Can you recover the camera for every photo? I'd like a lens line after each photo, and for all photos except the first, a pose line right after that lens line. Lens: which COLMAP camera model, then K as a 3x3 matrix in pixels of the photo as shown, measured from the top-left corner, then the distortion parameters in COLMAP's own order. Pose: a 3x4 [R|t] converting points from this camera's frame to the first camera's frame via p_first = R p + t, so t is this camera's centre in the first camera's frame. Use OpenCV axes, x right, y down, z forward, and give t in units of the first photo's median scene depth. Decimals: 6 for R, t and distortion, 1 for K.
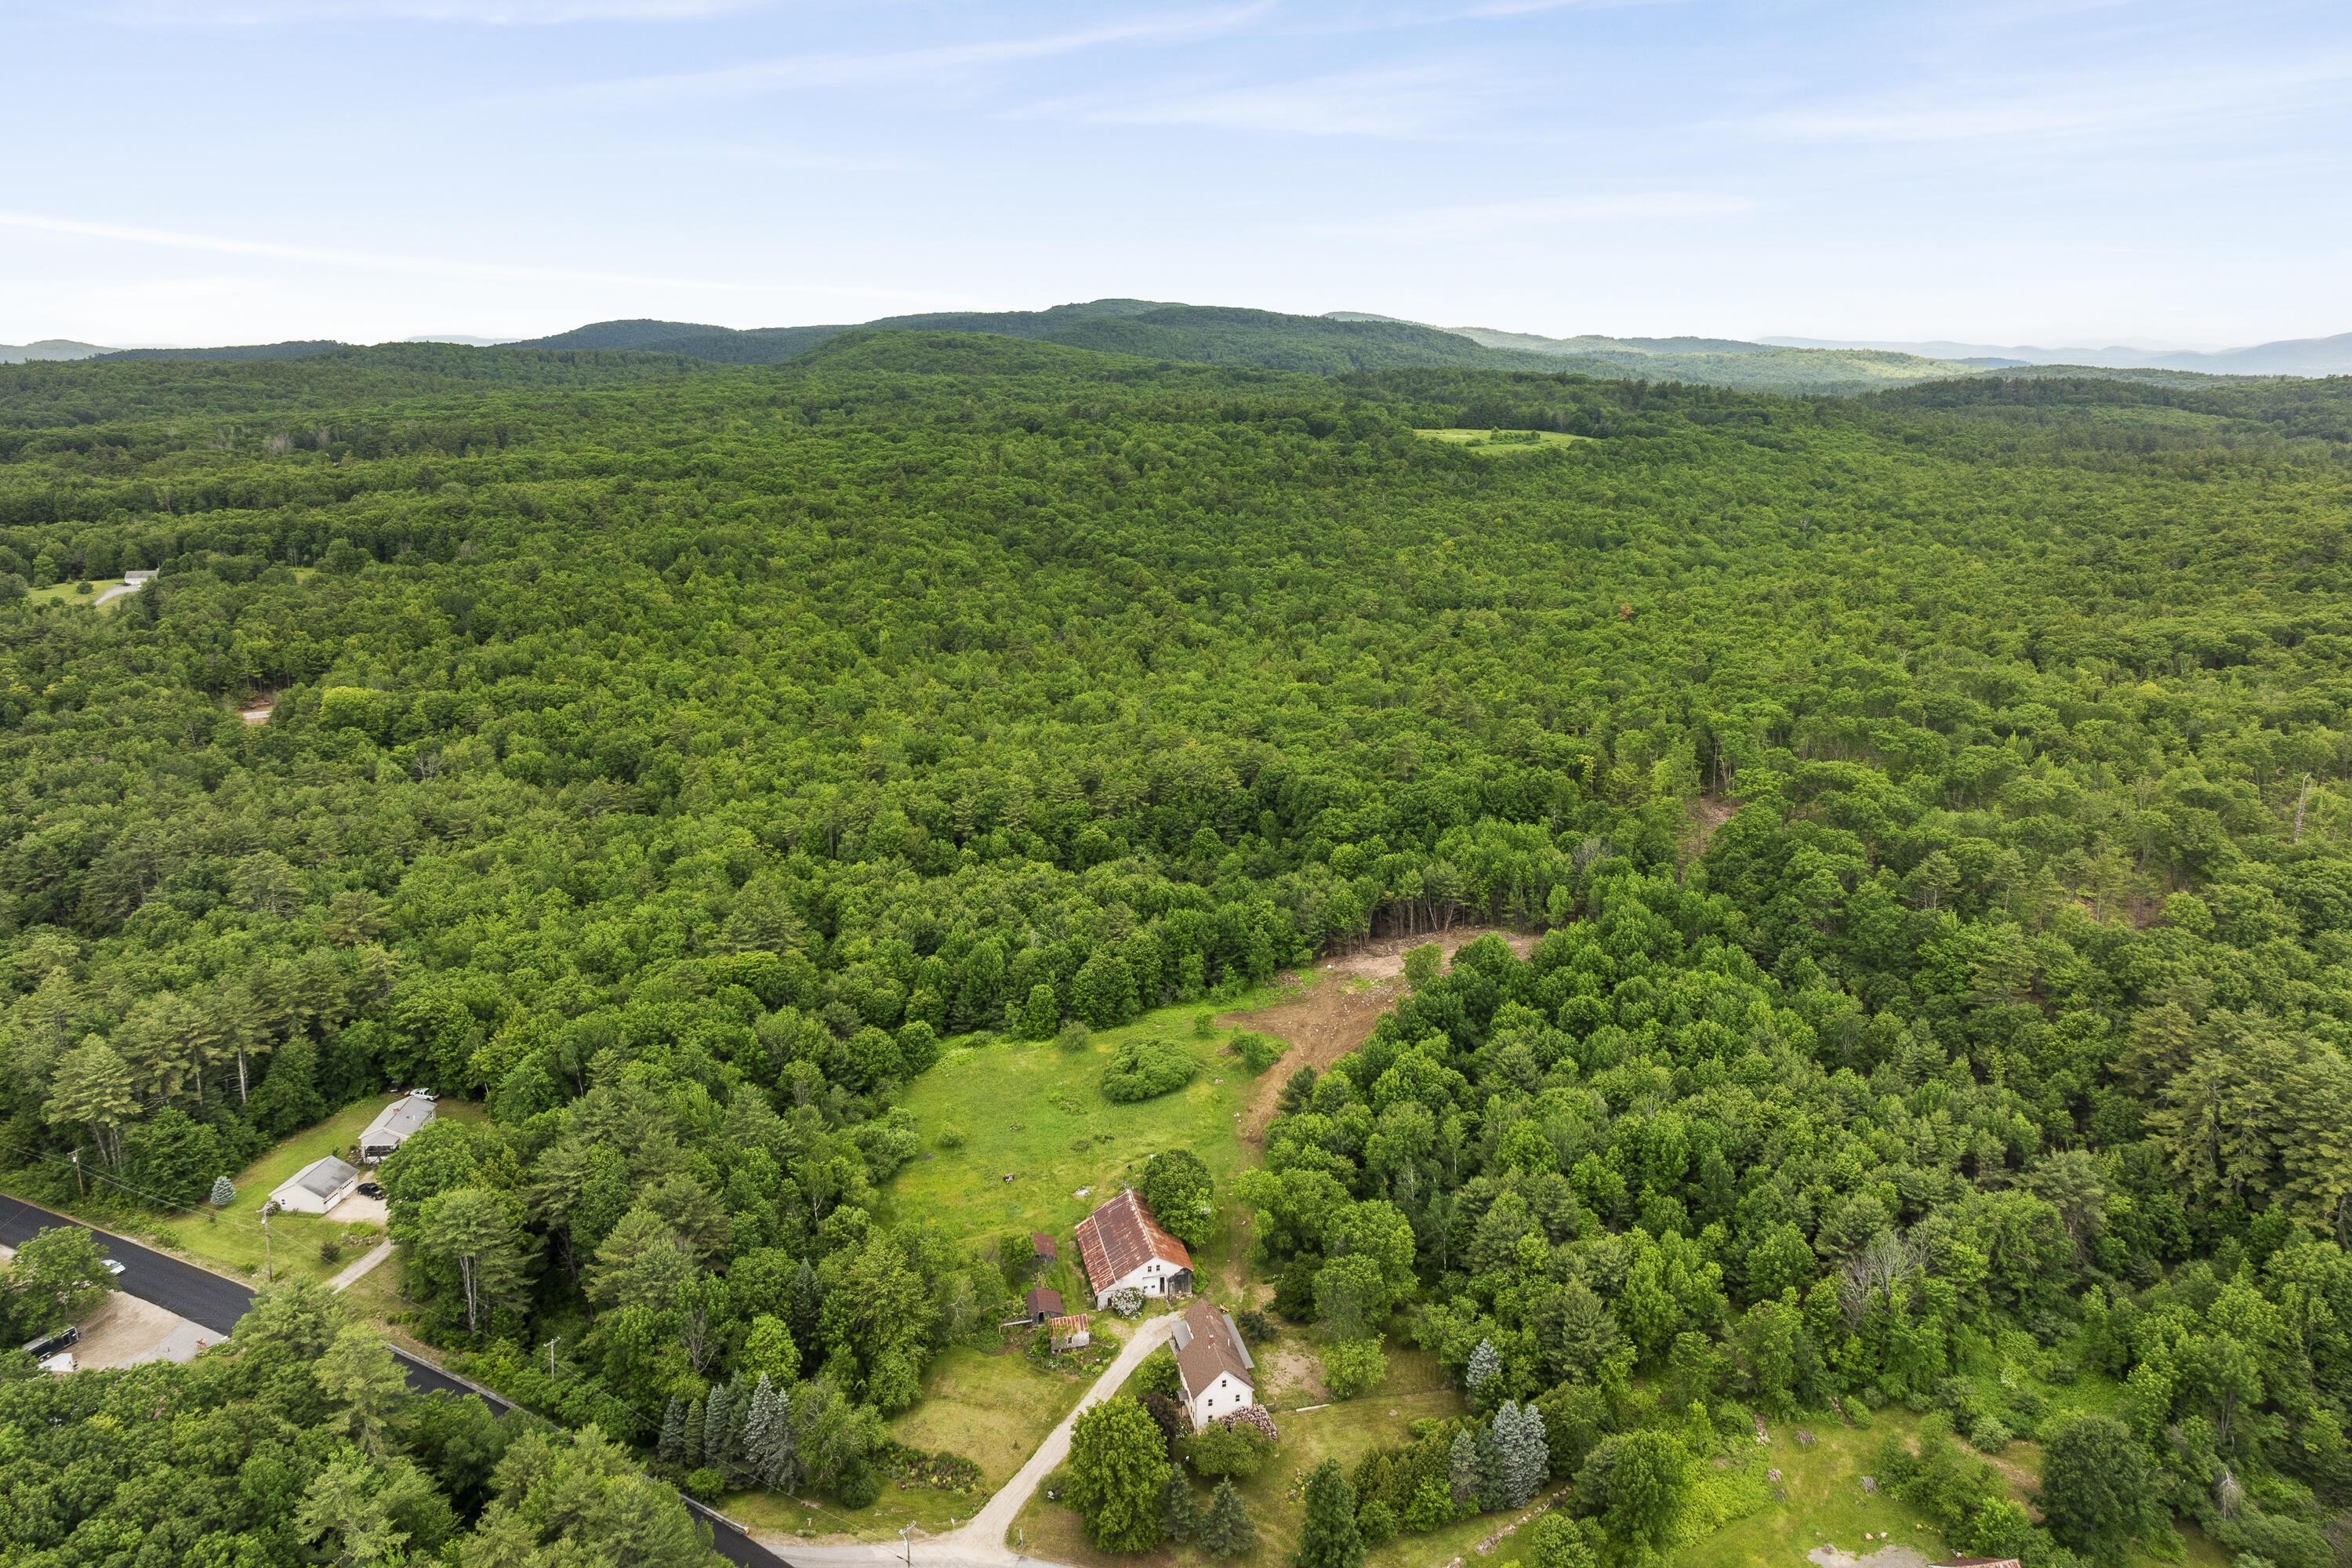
lens RADIAL K [[1619.8, 0, 1188.0], [0, 1619.8, 691.2], [0, 0, 1]] dist [-0.006235, -0.005272]
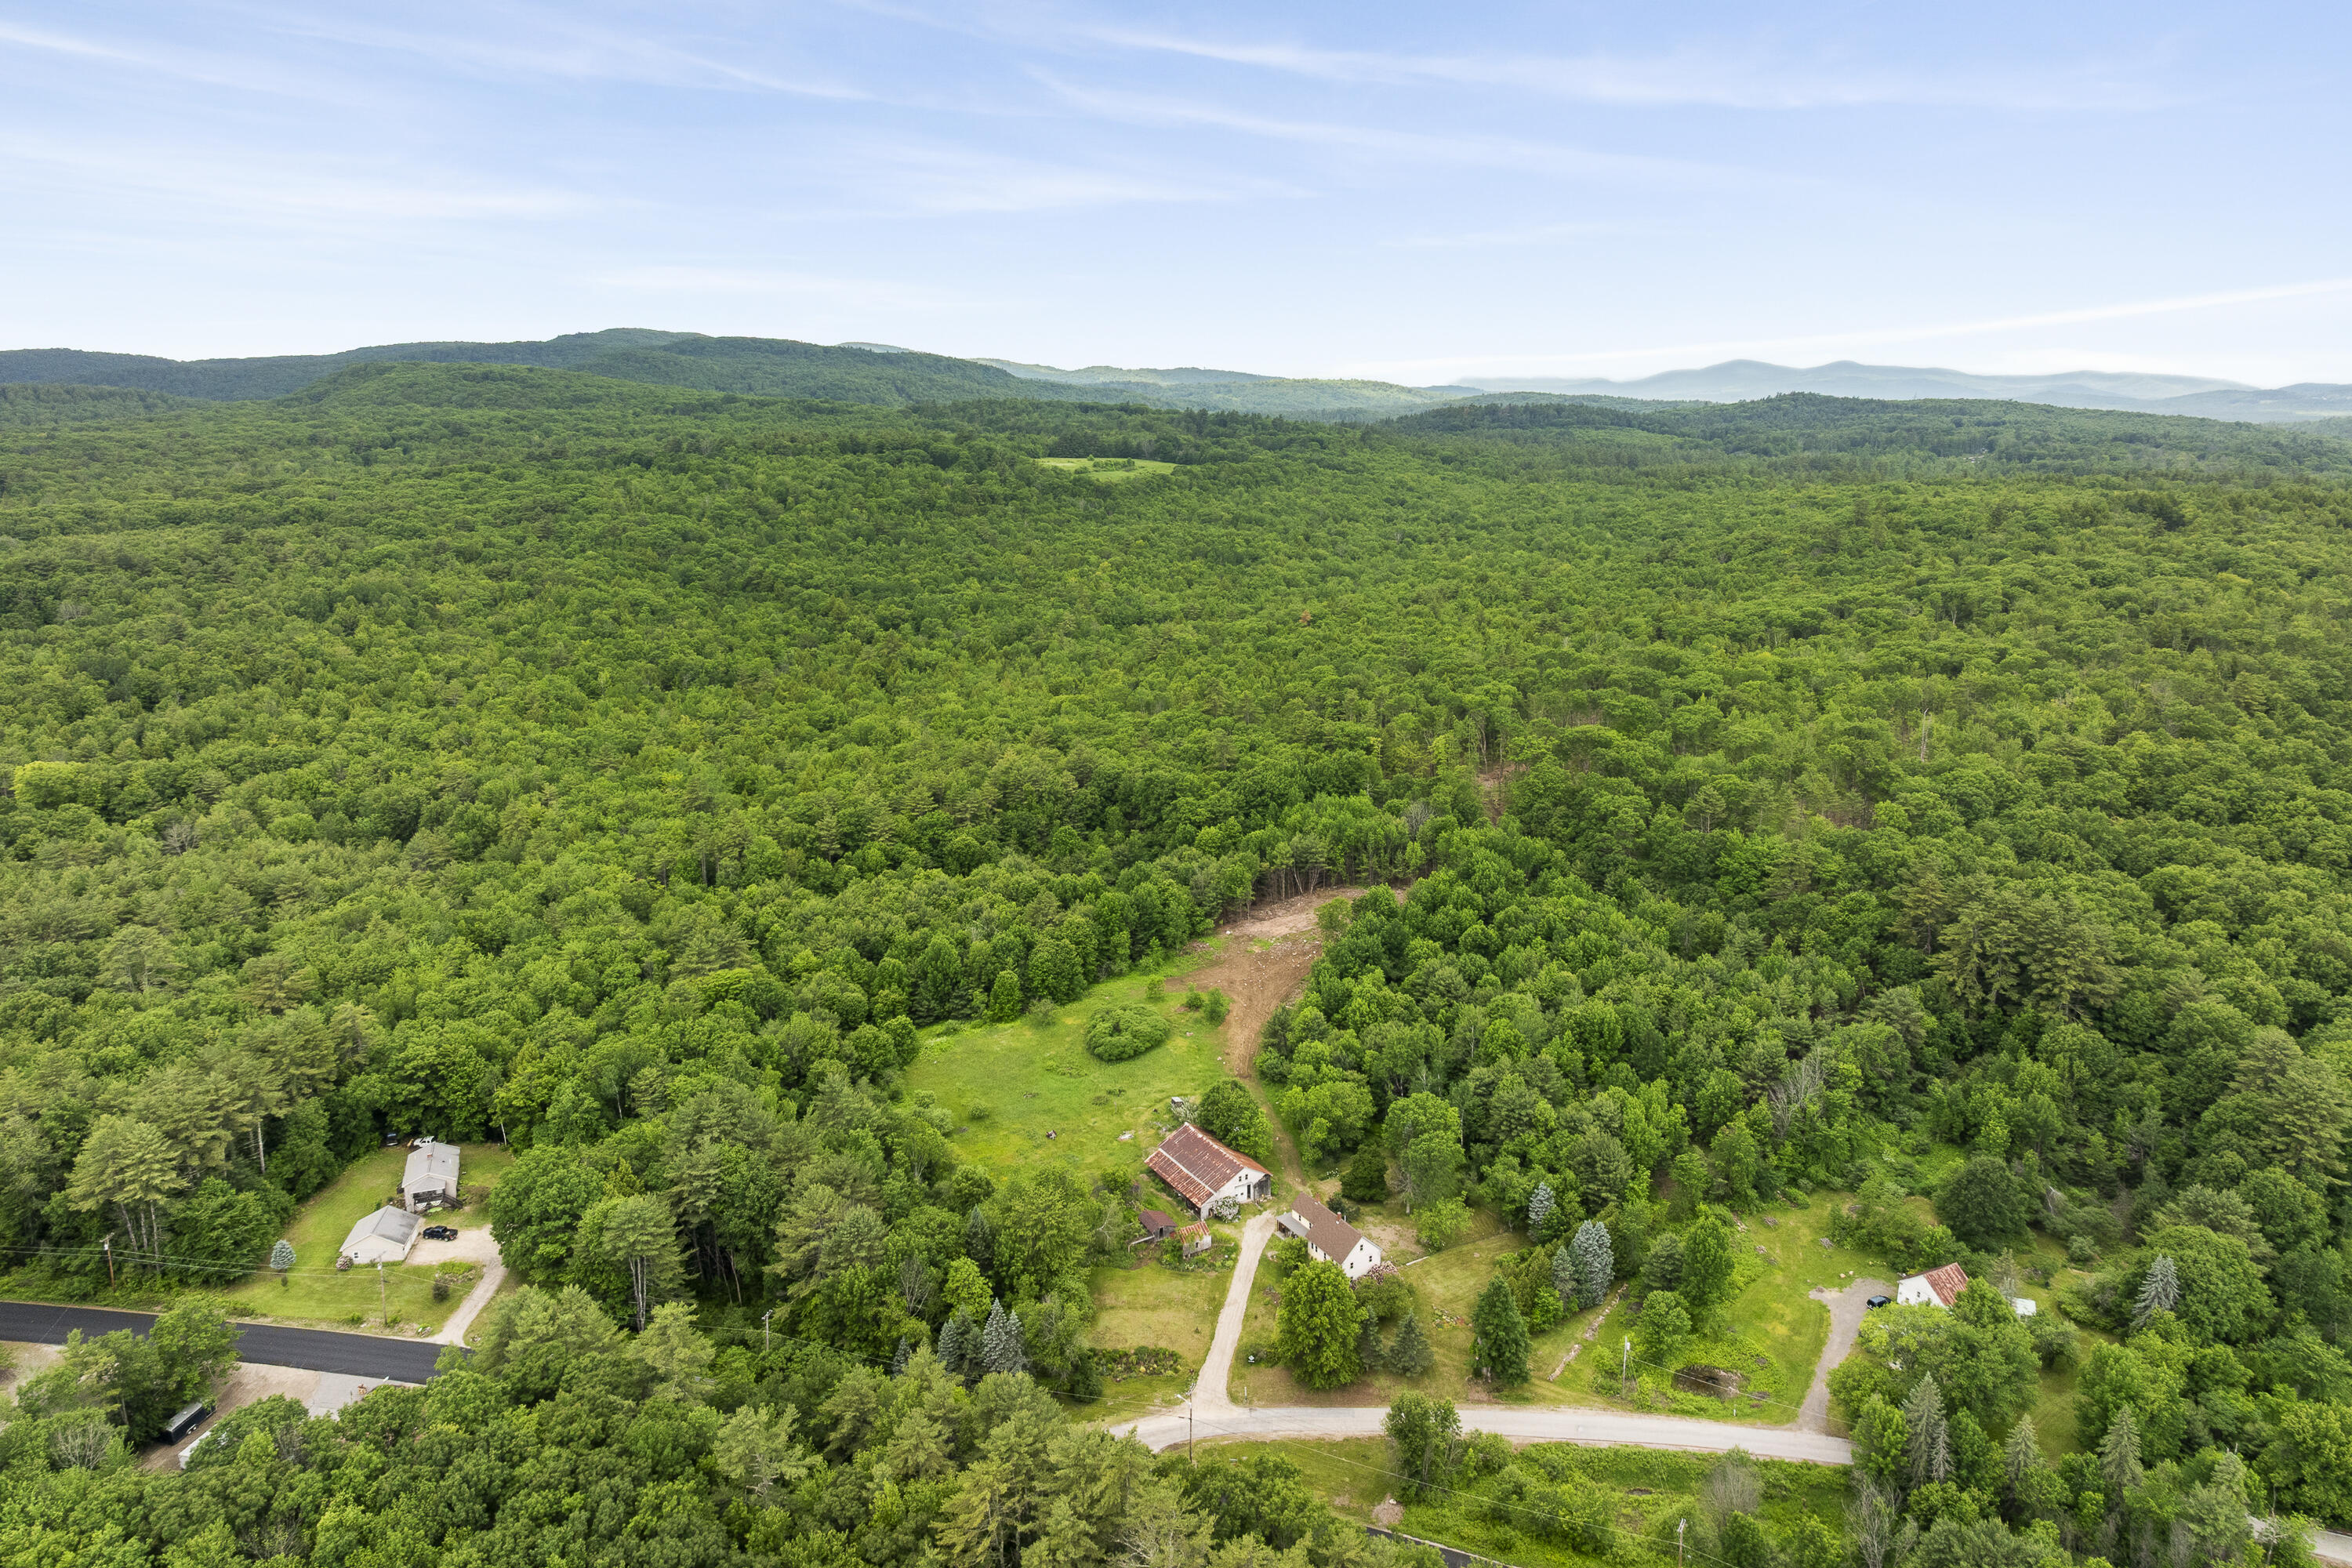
lens RADIAL K [[1619.8, 0, 1188.0], [0, 1619.8, 691.2], [0, 0, 1]] dist [-0.006235, -0.005272]
pose [[0.954535, -0.058438, 0.292313, -0.189043], [0.063664, 0.997936, -0.008390, 0.007235], [-0.291220, 0.026619, 0.956286, -0.055135]]
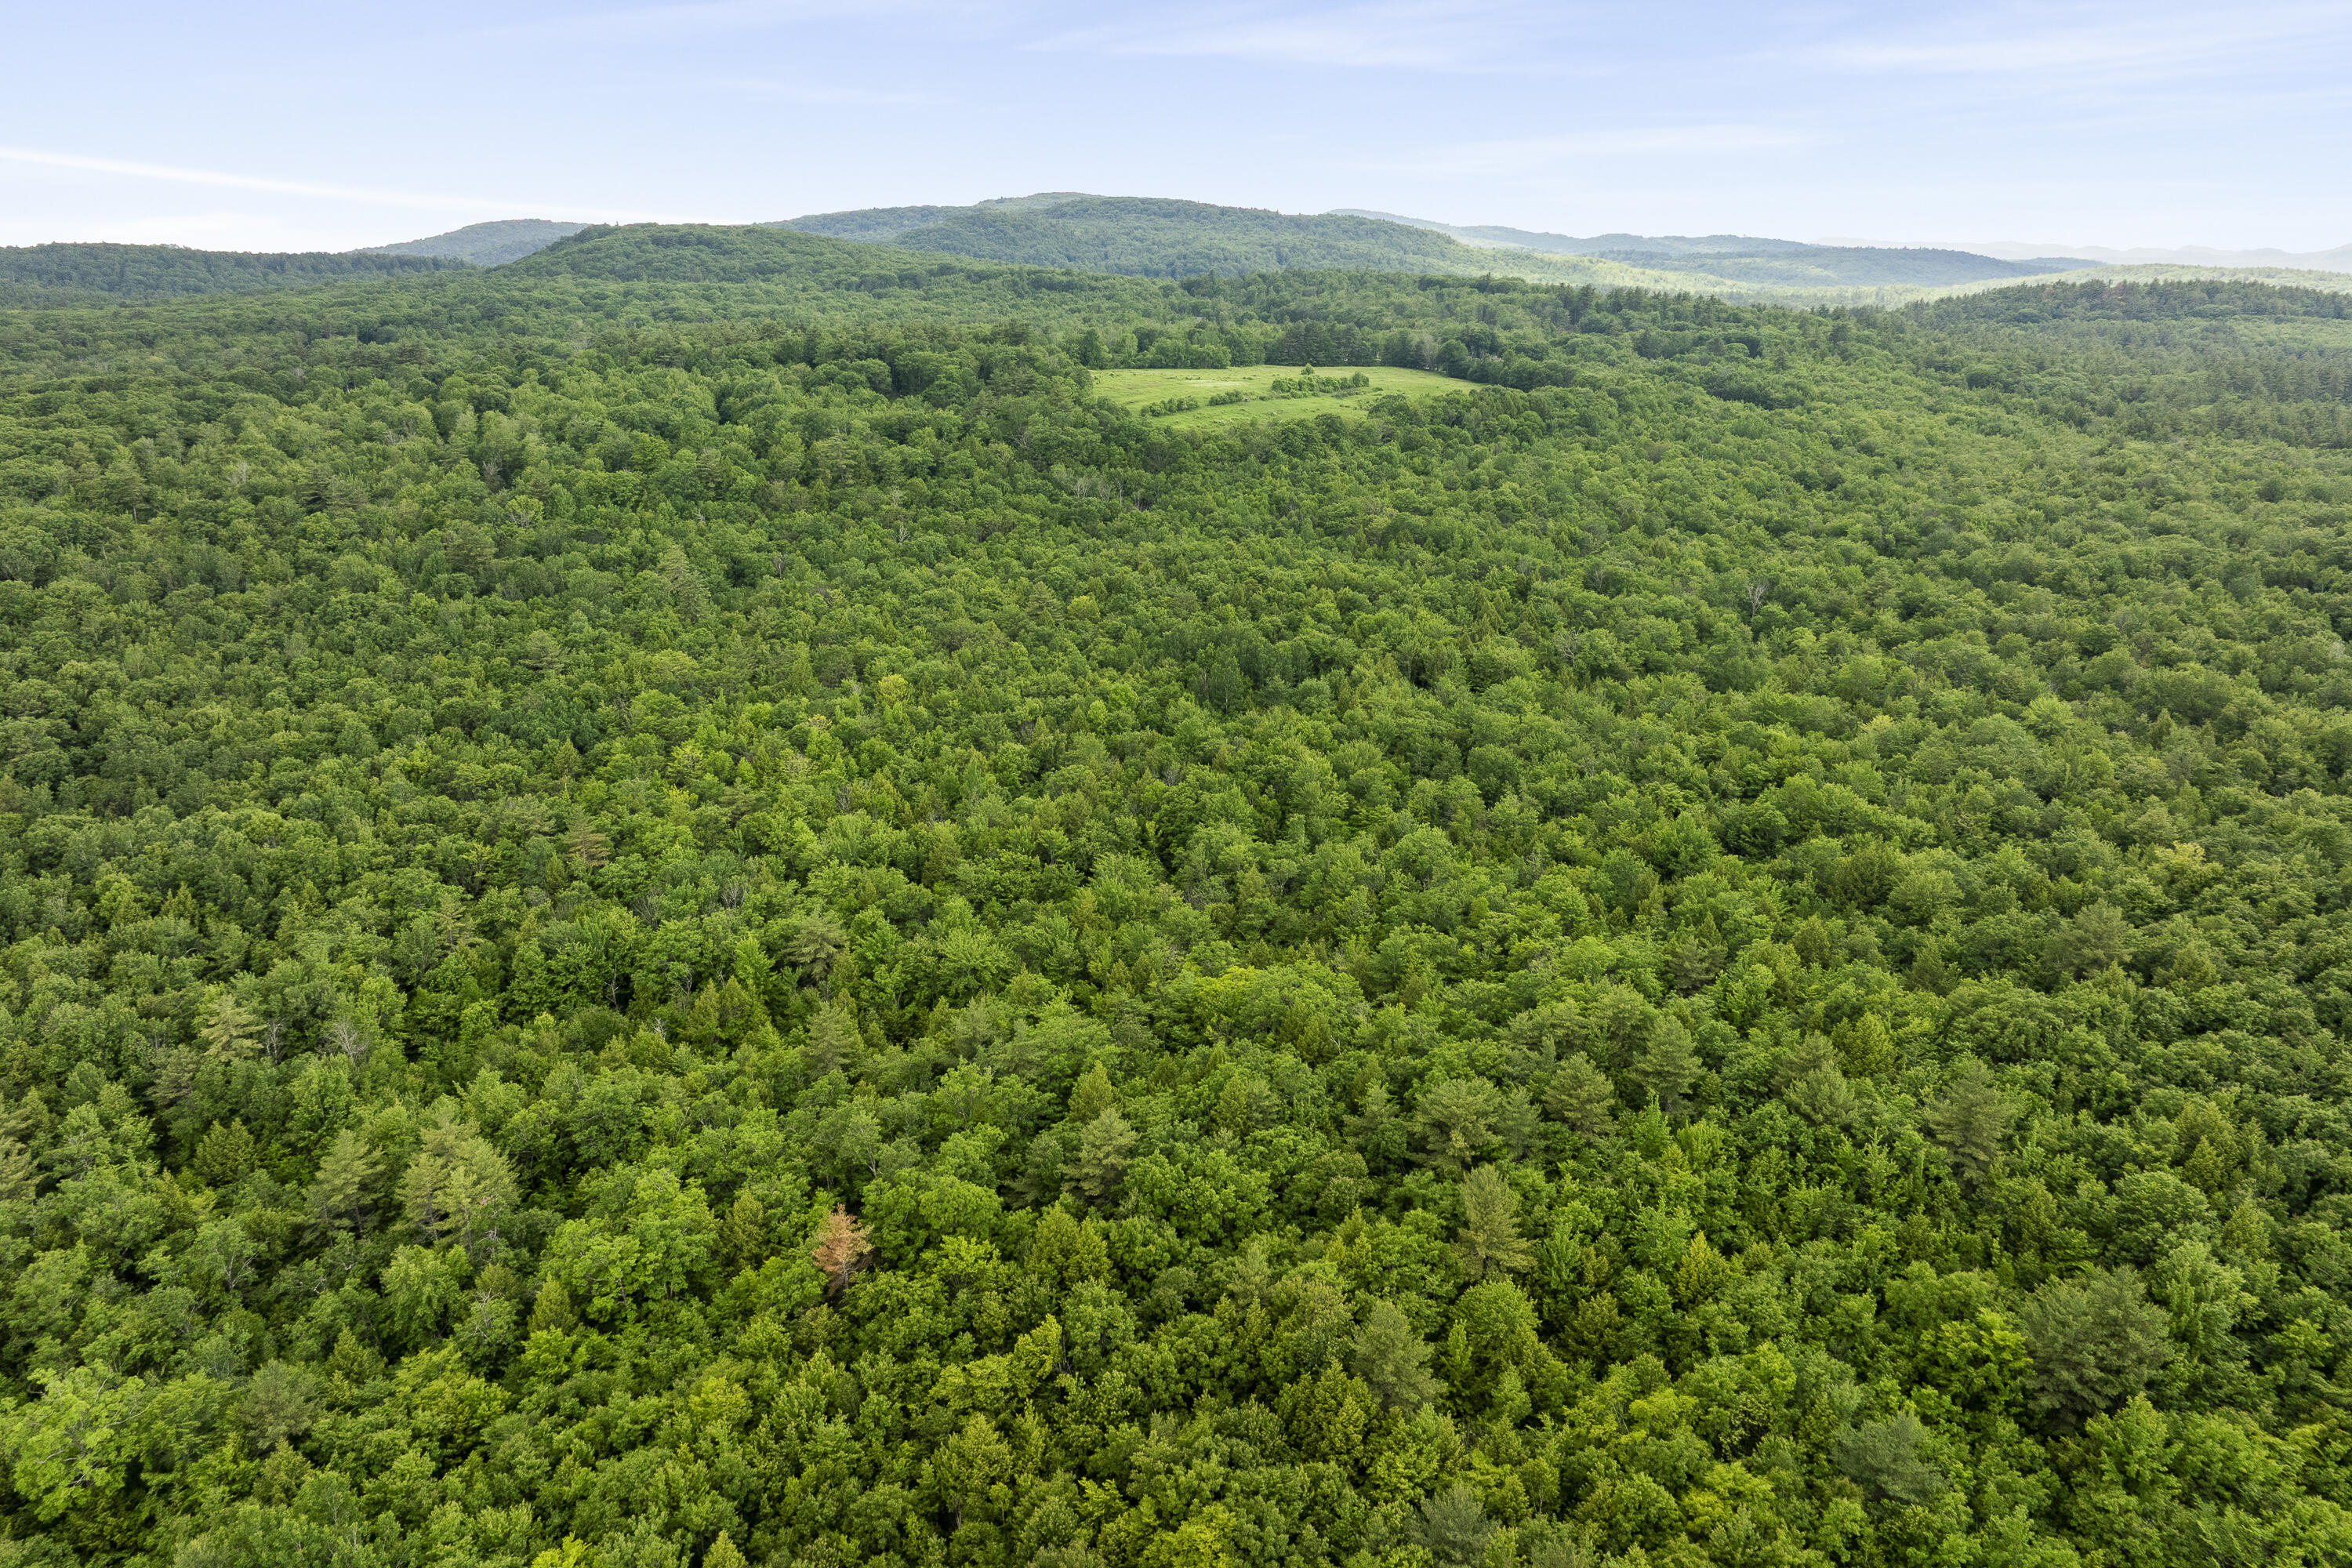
lens RADIAL K [[1619.8, 0, 1188.0], [0, 1619.8, 691.2], [0, 0, 1]] dist [-0.006235, -0.005272]
pose [[0.999654, 0.002843, -0.026166, 0.462866], [-0.001354, 0.998388, 0.056747, -0.209966], [0.026285, -0.056692, 0.998046, 1.058324]]
